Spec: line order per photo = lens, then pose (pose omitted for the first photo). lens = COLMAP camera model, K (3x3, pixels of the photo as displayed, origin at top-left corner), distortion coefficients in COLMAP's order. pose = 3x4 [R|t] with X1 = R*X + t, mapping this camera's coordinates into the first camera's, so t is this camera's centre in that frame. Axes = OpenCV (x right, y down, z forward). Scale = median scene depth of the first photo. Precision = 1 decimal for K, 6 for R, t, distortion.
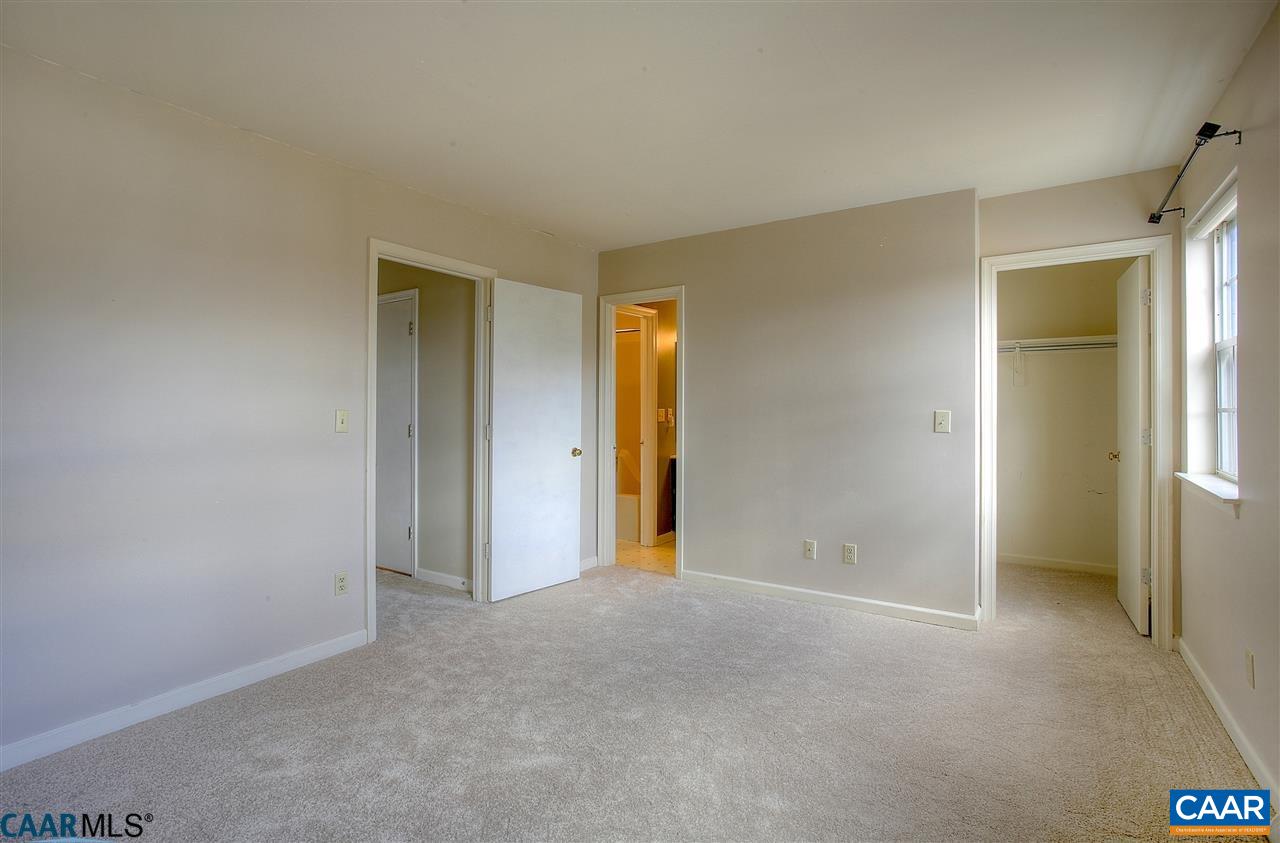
lens RADIAL K [[629.3, 0, 631.8], [0, 629.3, 401.5], [0, 0, 1]] dist [0.015587, 0.005323]
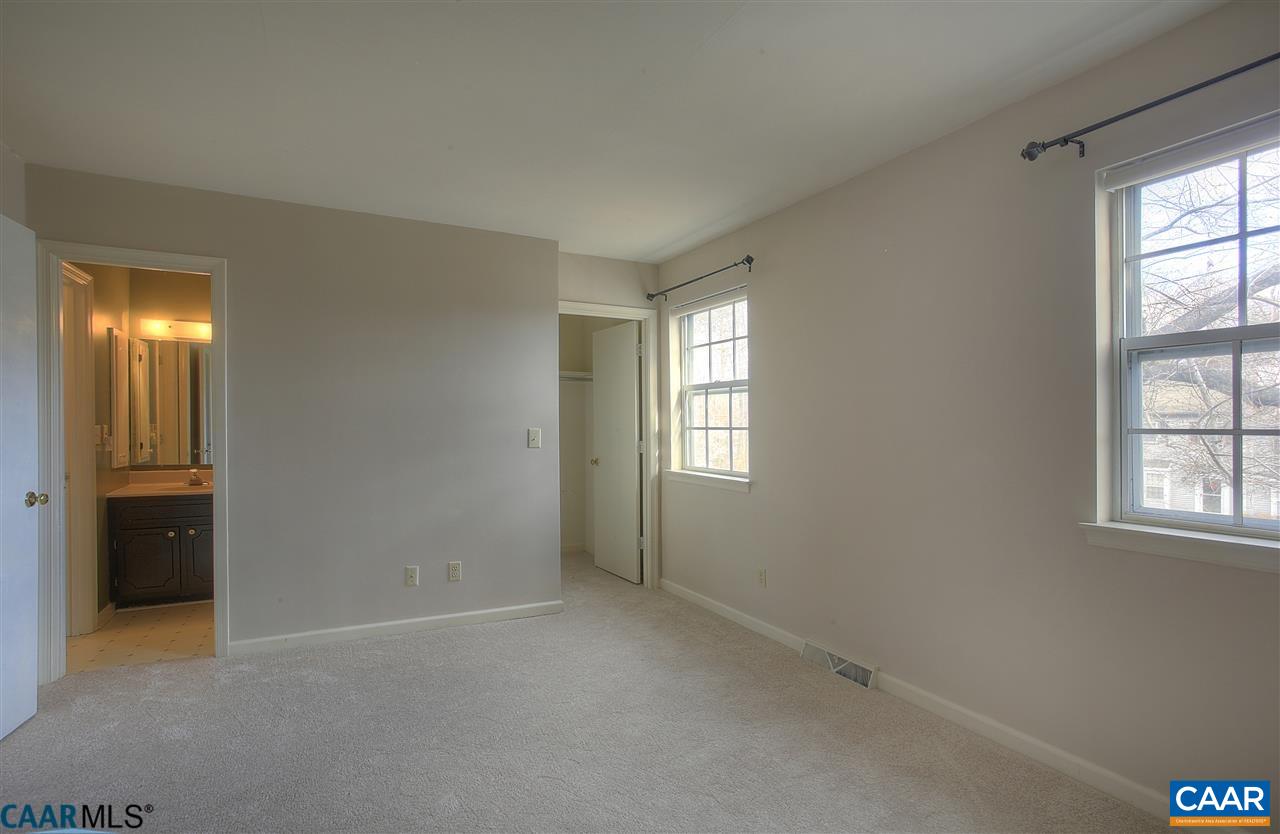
lens RADIAL K [[628.6, 0, 639.1], [0, 628.6, 425.0], [0, 0, 1]] dist [0.005520, 0.001158]
pose [[0.503256, 0.004725, 0.864124, -0.378749], [-0.013023, 0.999913, 0.002118, 0.003479], [-0.864039, -0.012319, 0.503274, 0.253866]]
